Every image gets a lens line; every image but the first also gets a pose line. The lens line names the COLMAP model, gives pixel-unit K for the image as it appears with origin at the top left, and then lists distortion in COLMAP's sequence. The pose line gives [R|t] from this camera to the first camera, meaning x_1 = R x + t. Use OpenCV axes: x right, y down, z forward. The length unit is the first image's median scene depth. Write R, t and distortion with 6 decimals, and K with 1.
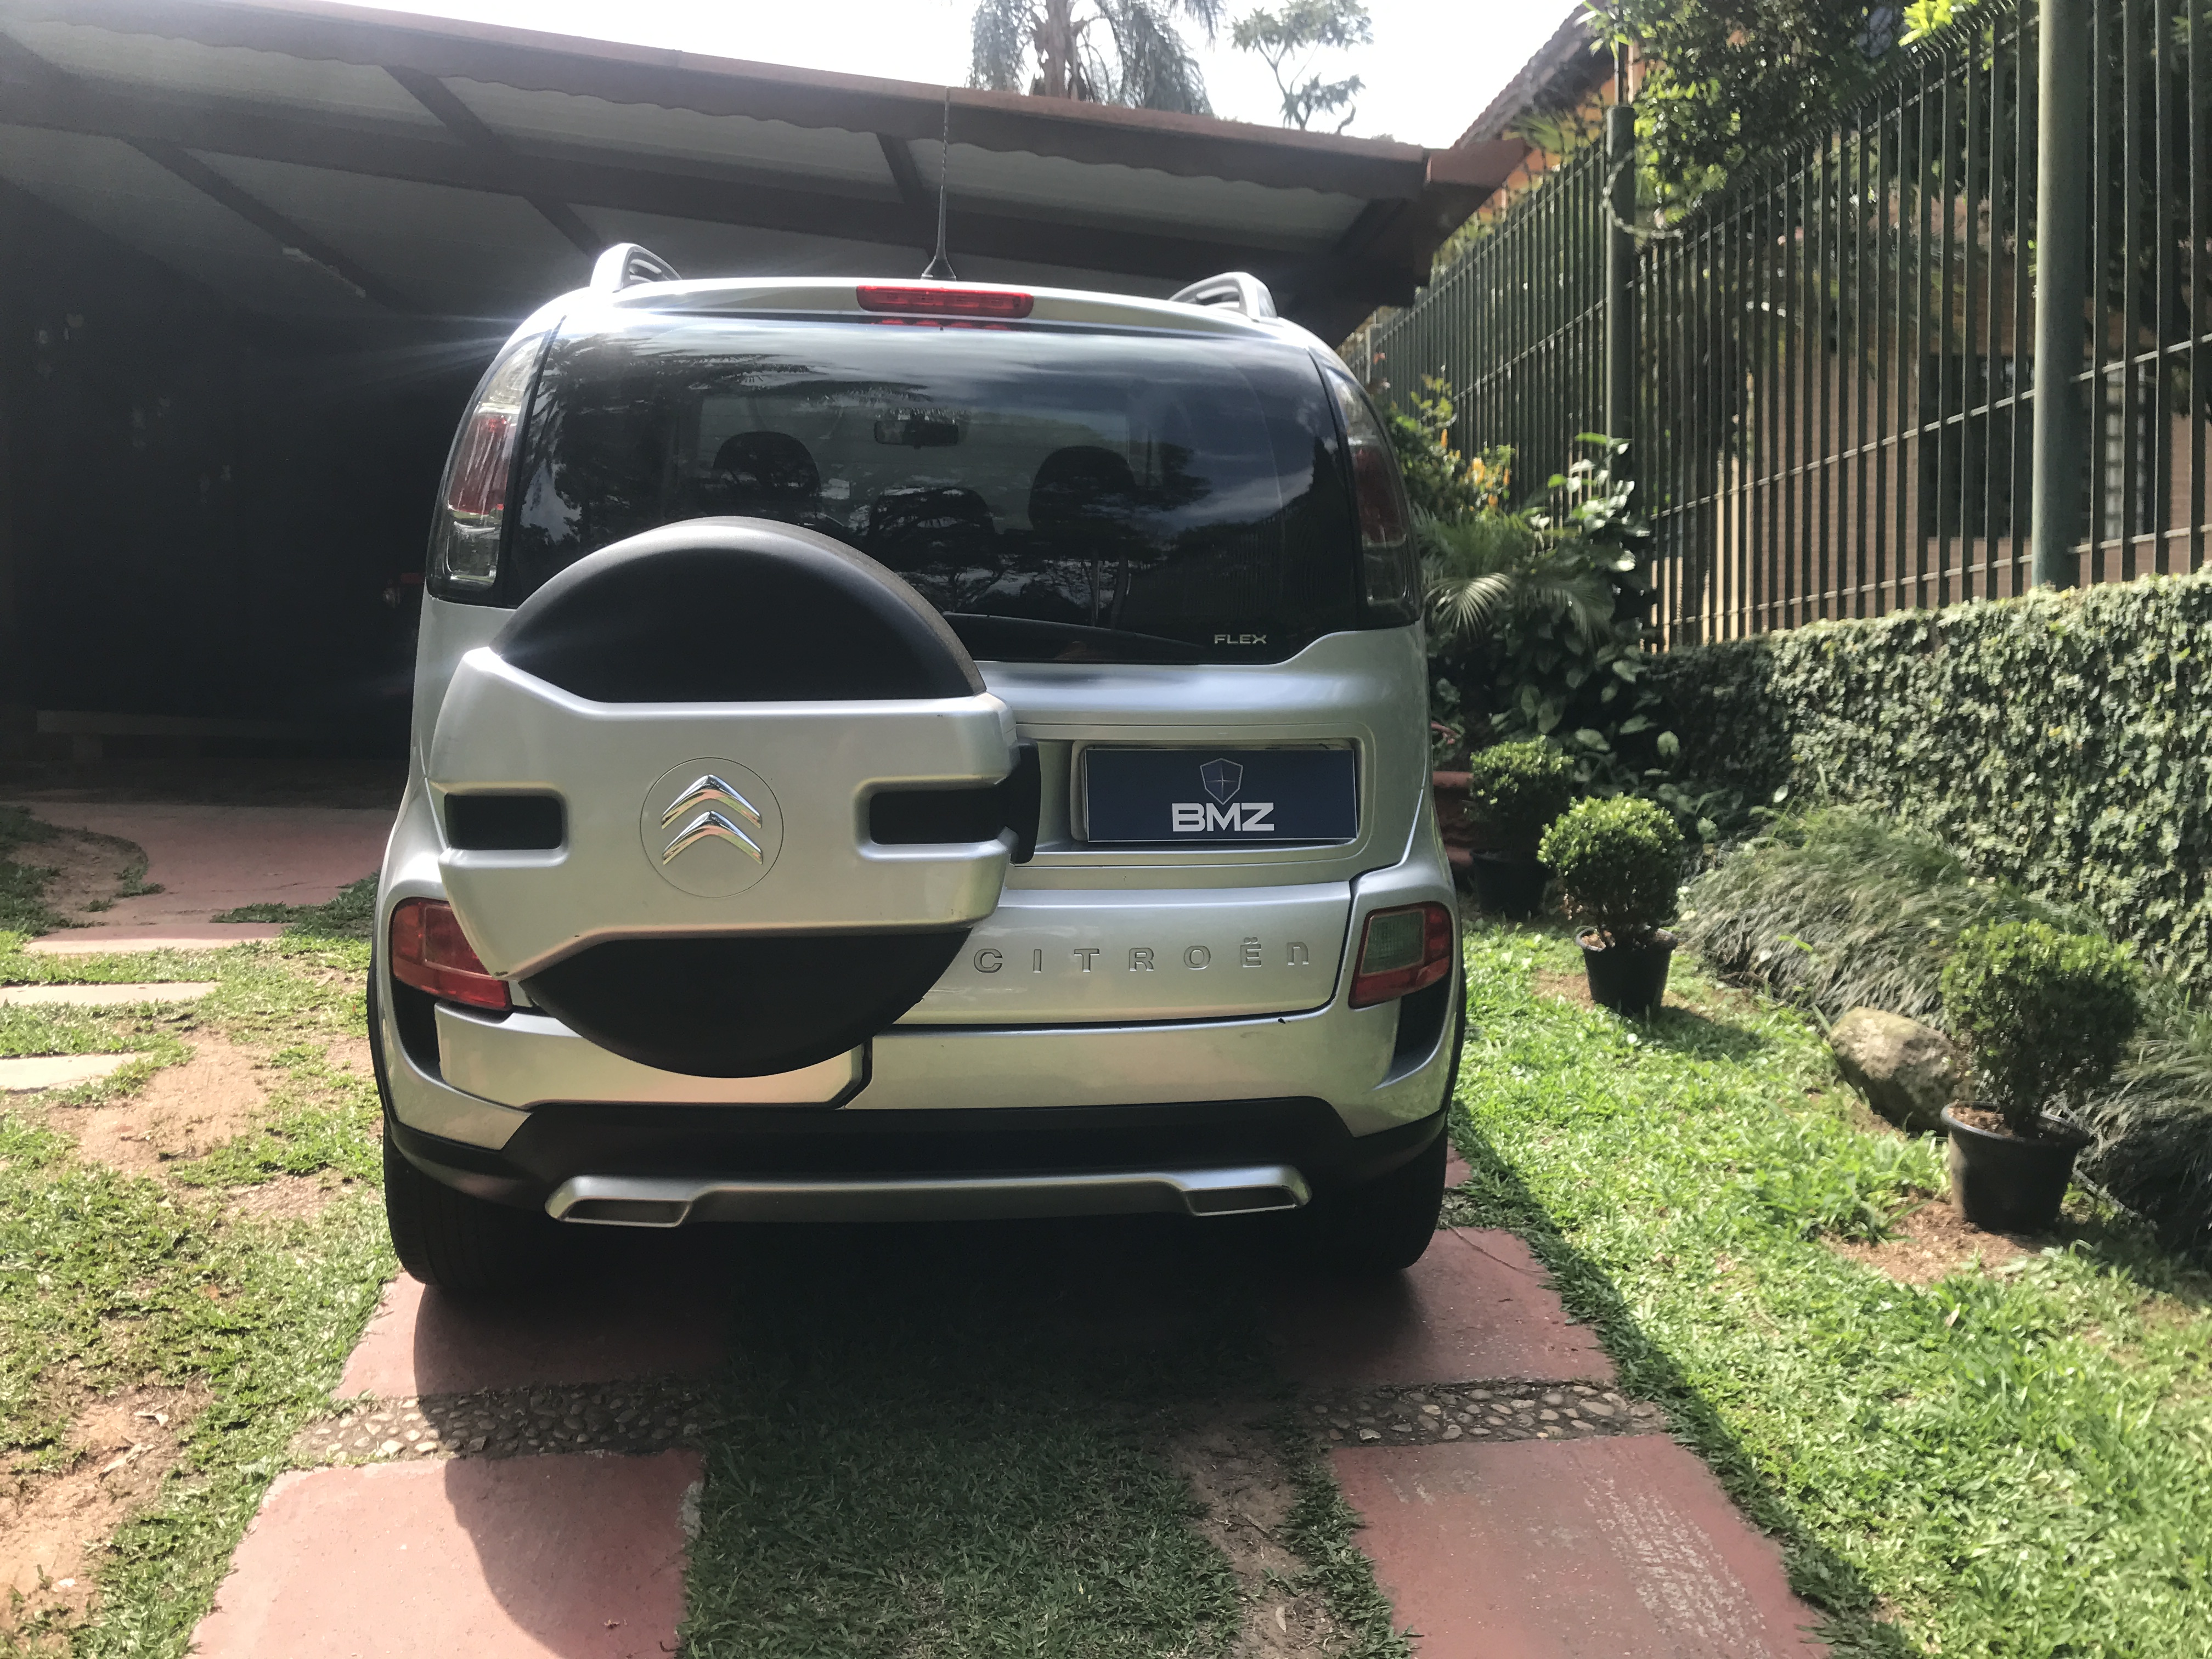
lens RADIAL K [[1864.9, 0, 1150.0], [0, 1864.9, 834.5], [0, 0, 1]] dist [-0.001428, -0.001038]
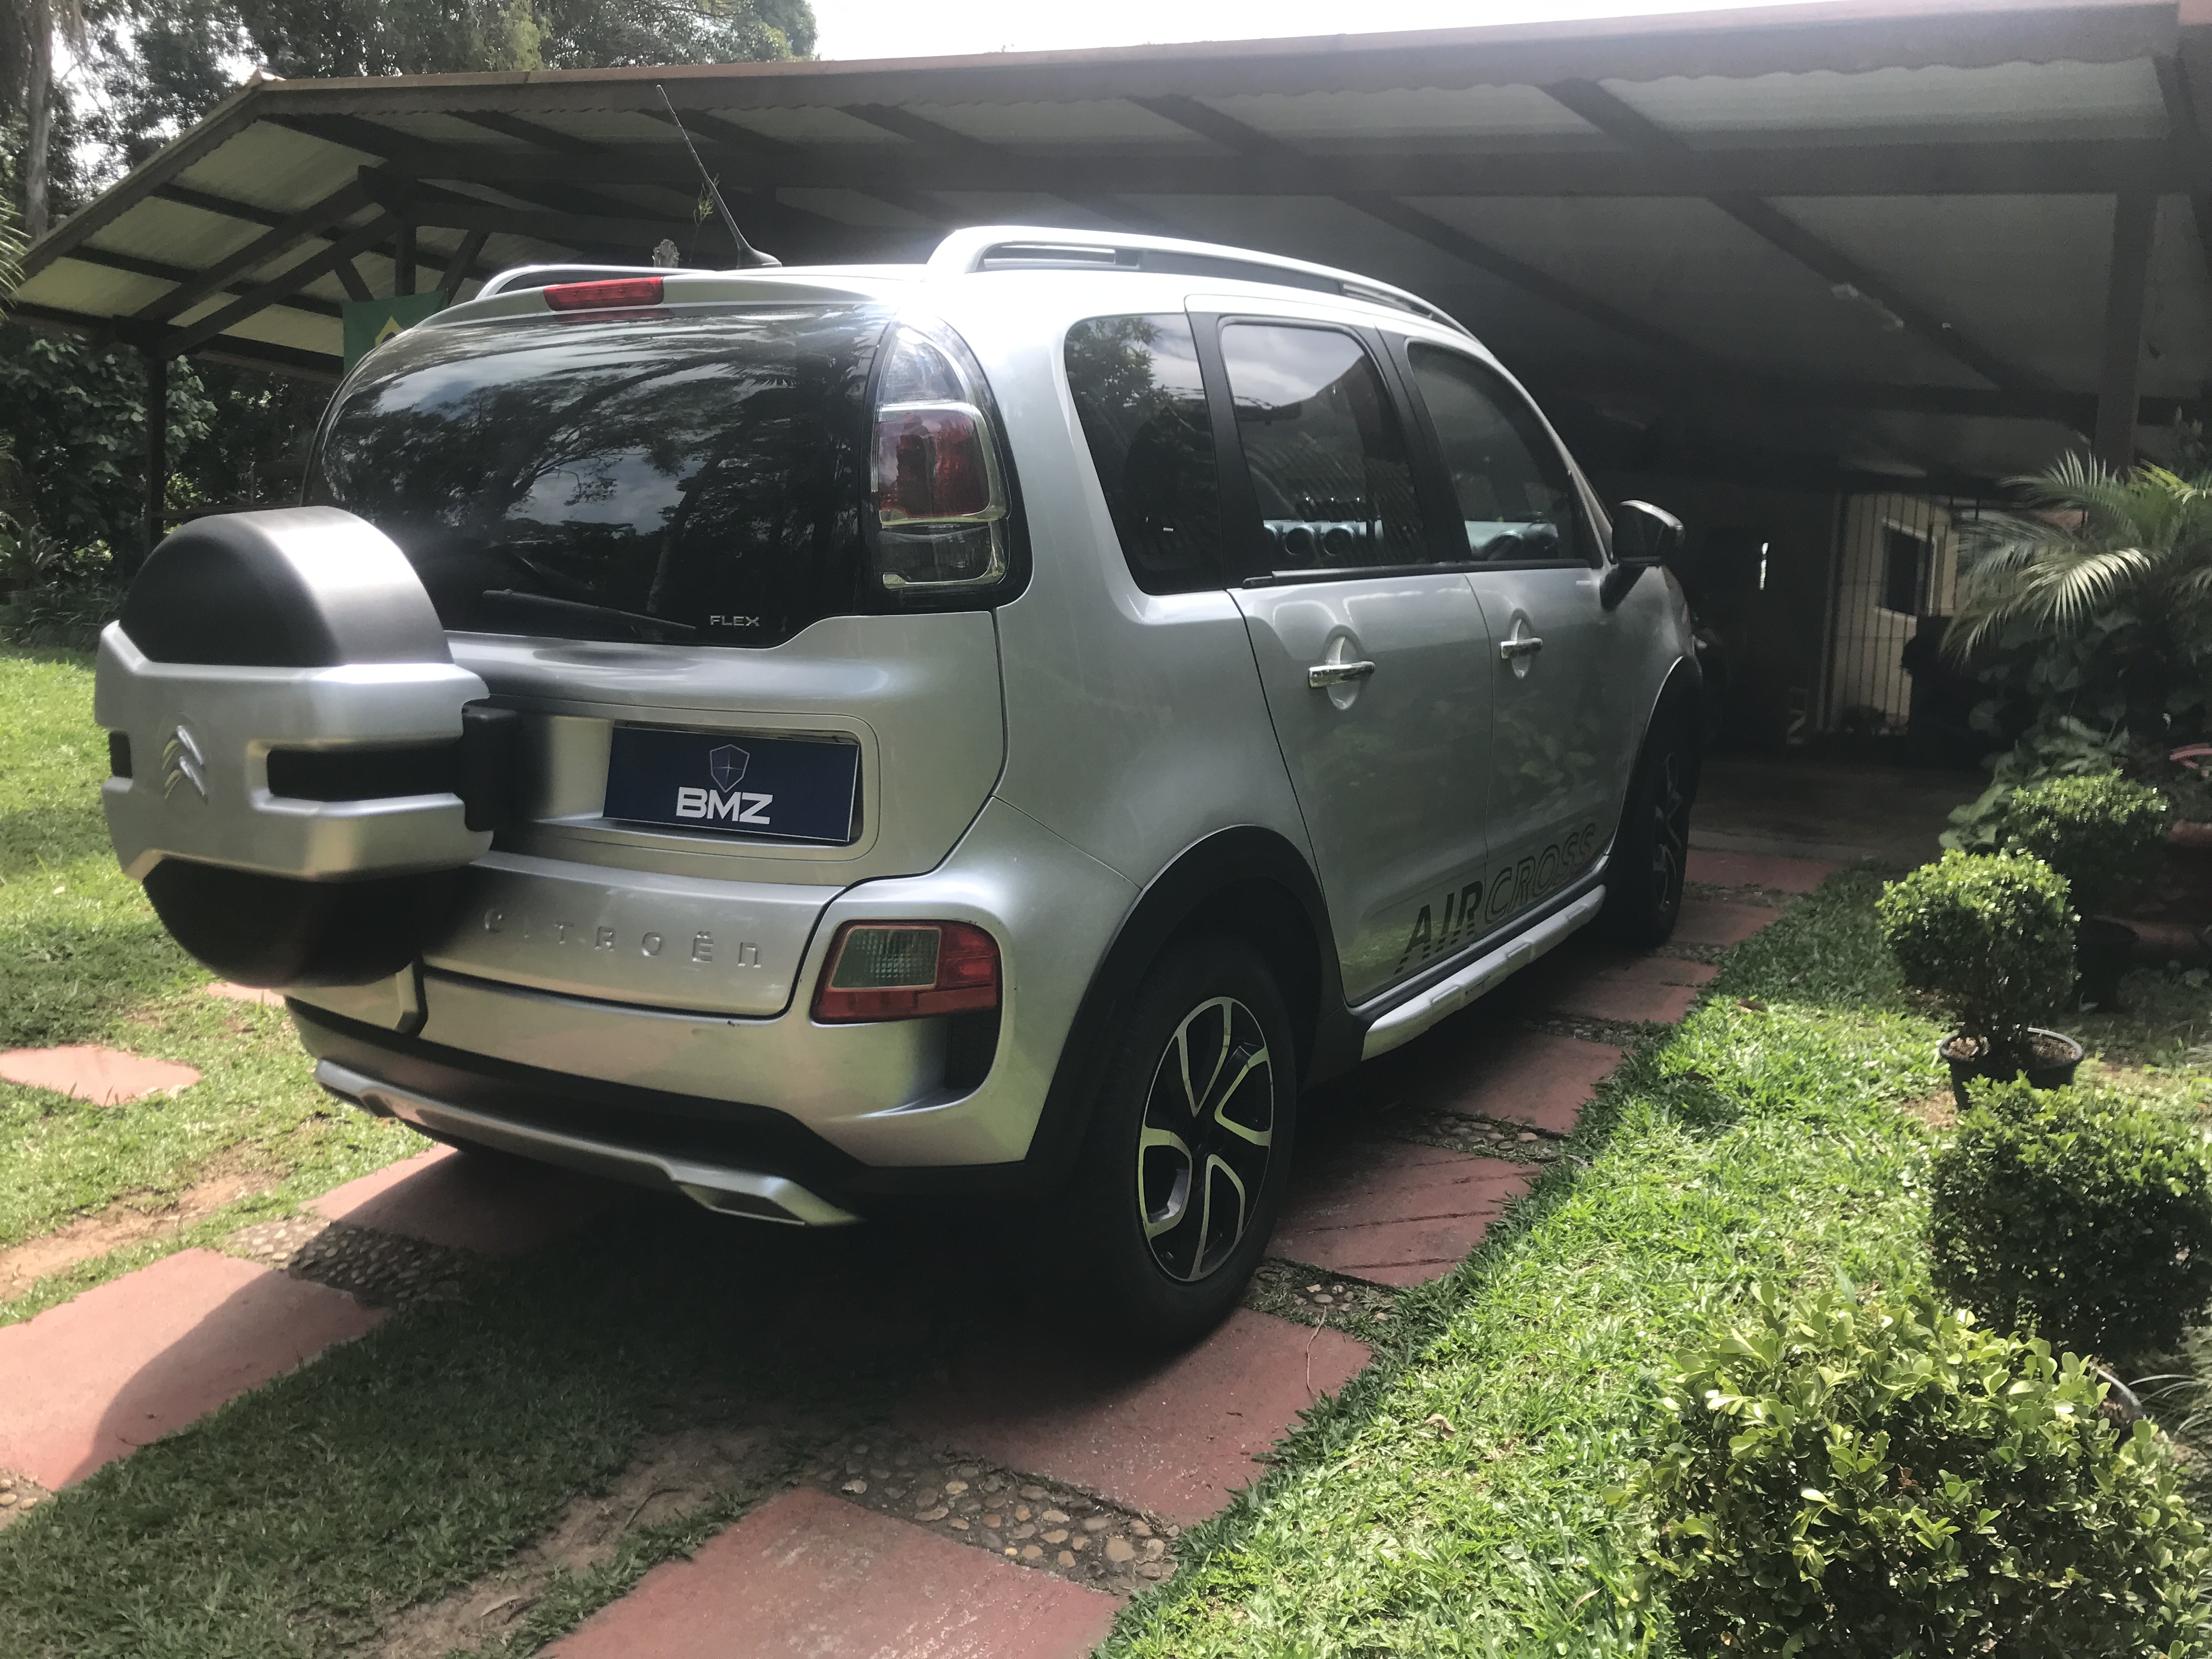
lens RADIAL K [[1845.9, 0, 1175.0], [0, 1845.9, 877.3], [0, 0, 1]] dist [0.008403, 0.005013]
pose [[0.764324, 0.095926, -0.637657, 0.499431], [-0.079402, 0.995348, 0.054561, -0.025840], [0.639925, 0.008929, 0.768386, 0.248822]]
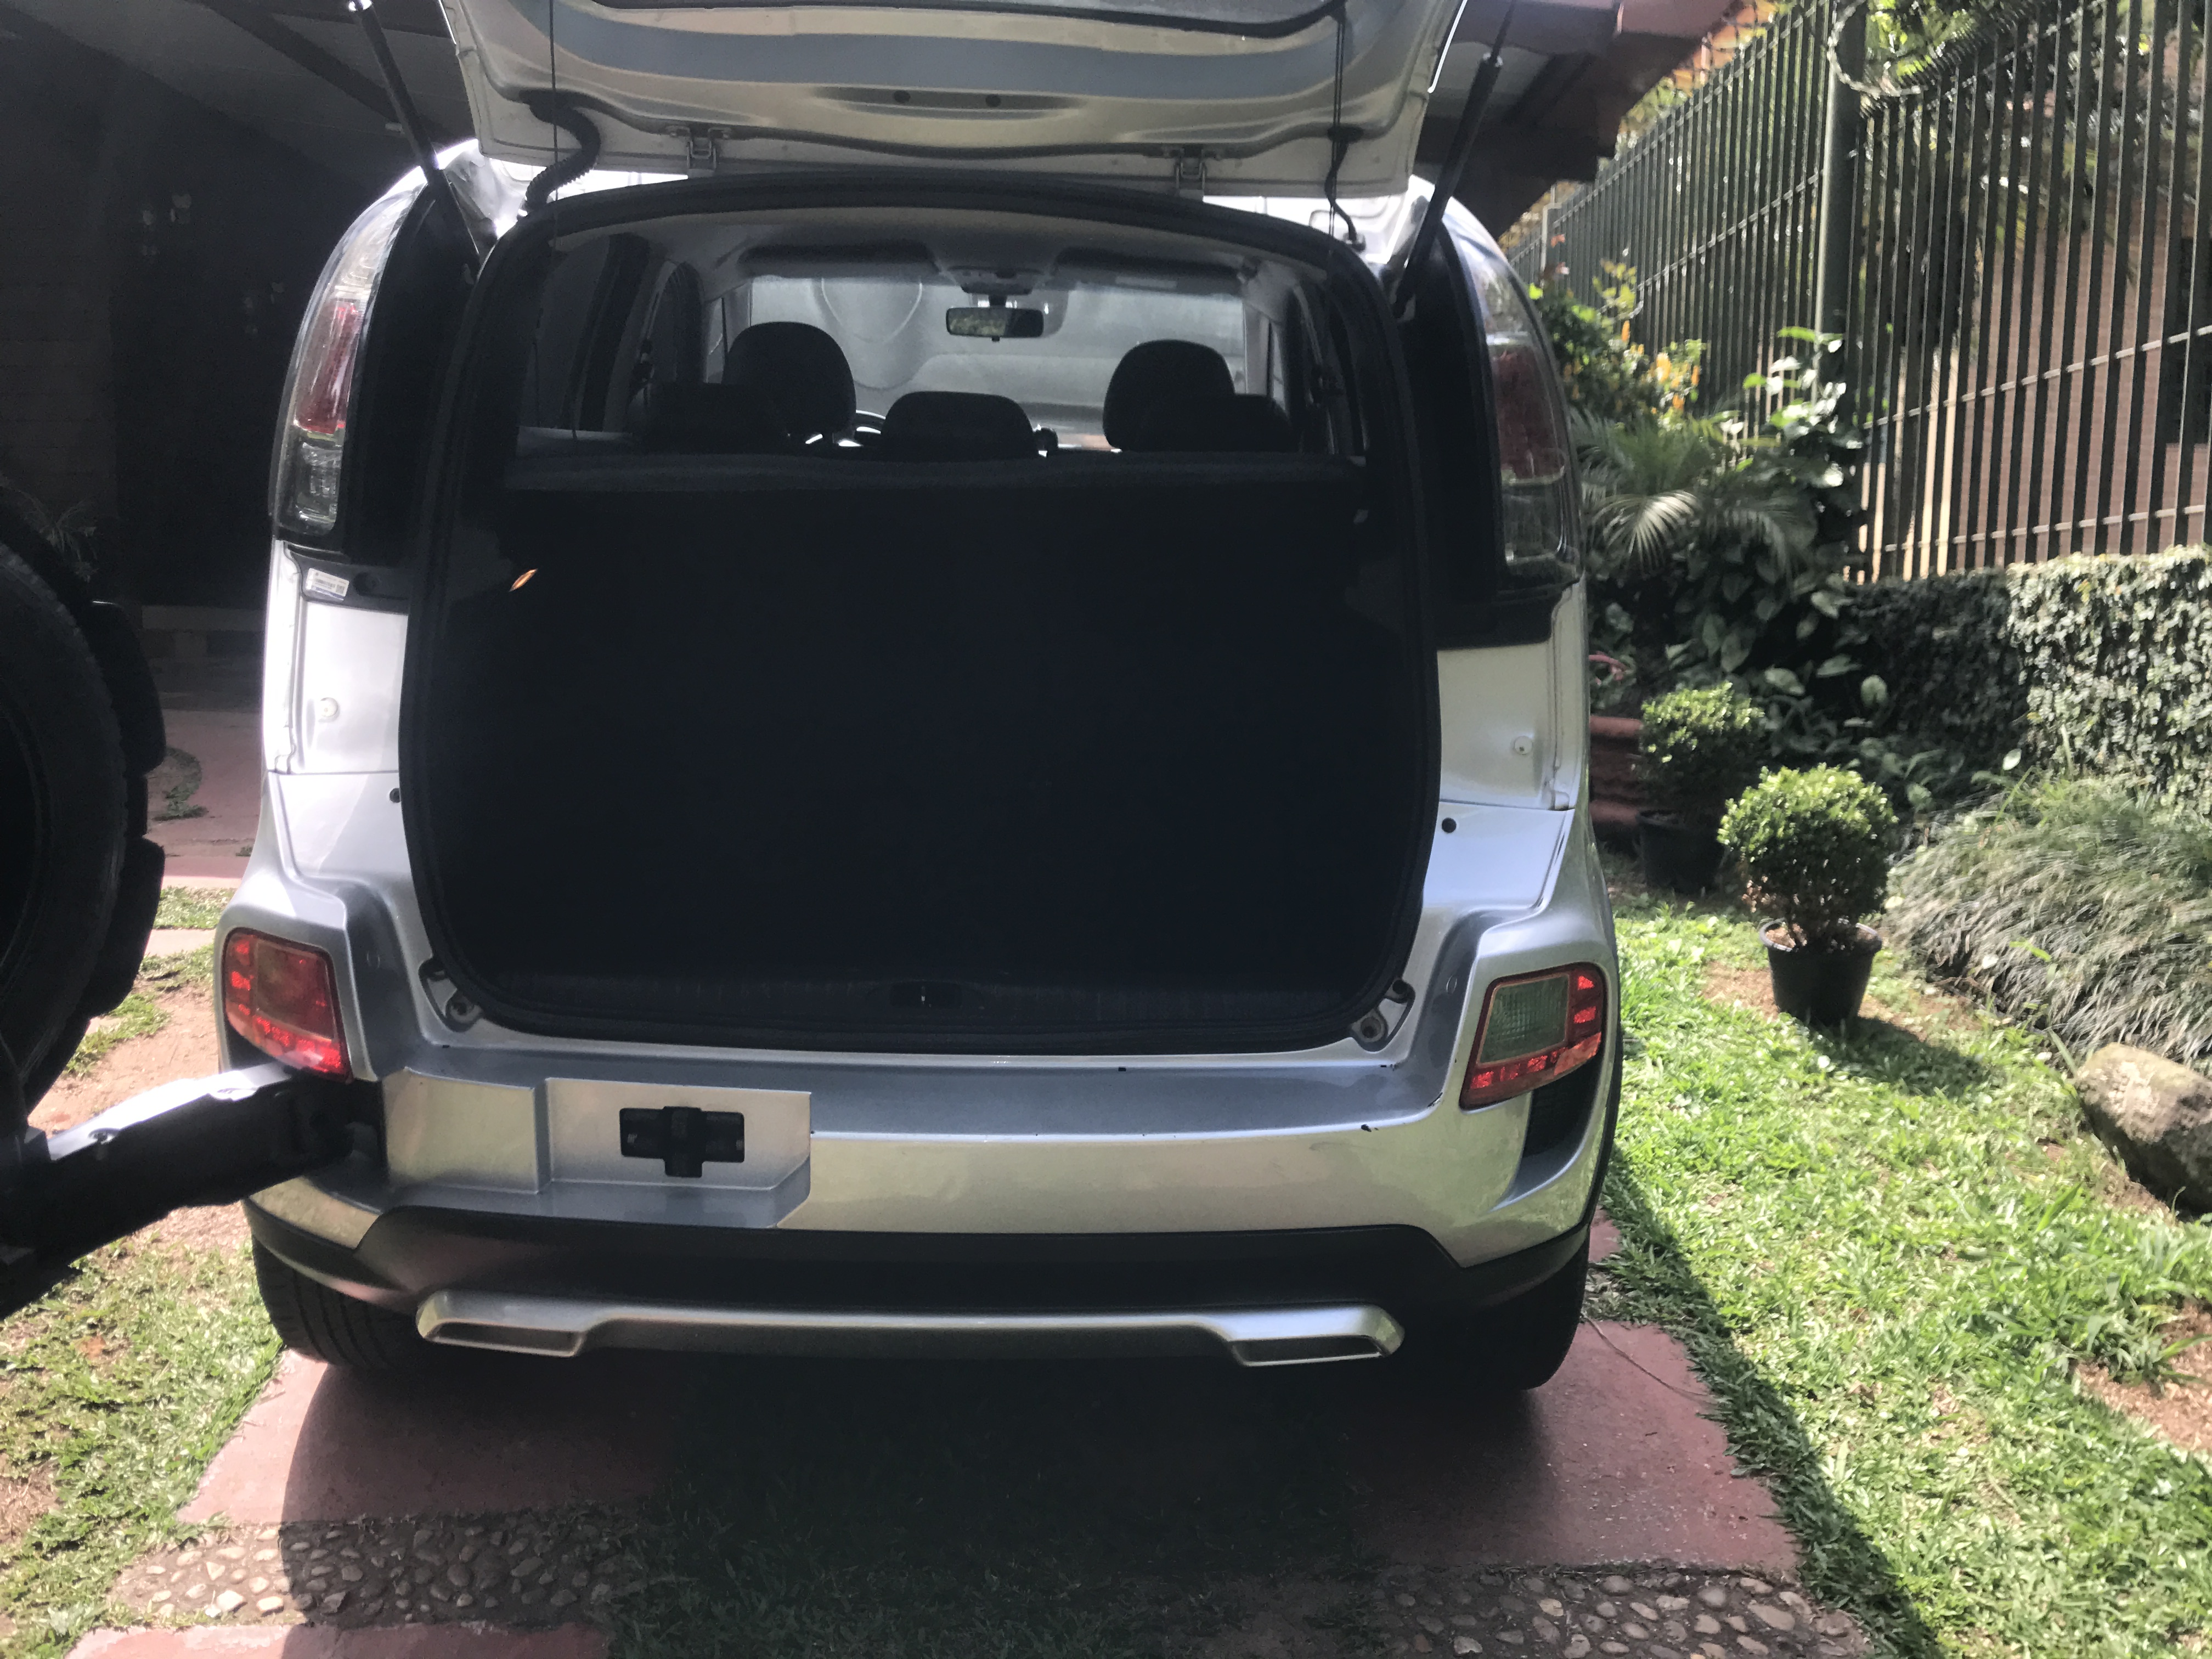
lens RADIAL K [[1858.4, 0, 1111.2], [0, 1858.4, 827.4], [0, 0, 1]] dist [-0.073301, 0.152017]
pose [[0.993882, 0.033527, -0.105235, 0.025194], [-0.027631, 0.997992, 0.056996, -0.034664], [0.106935, -0.053740, 0.992813, 0.154463]]
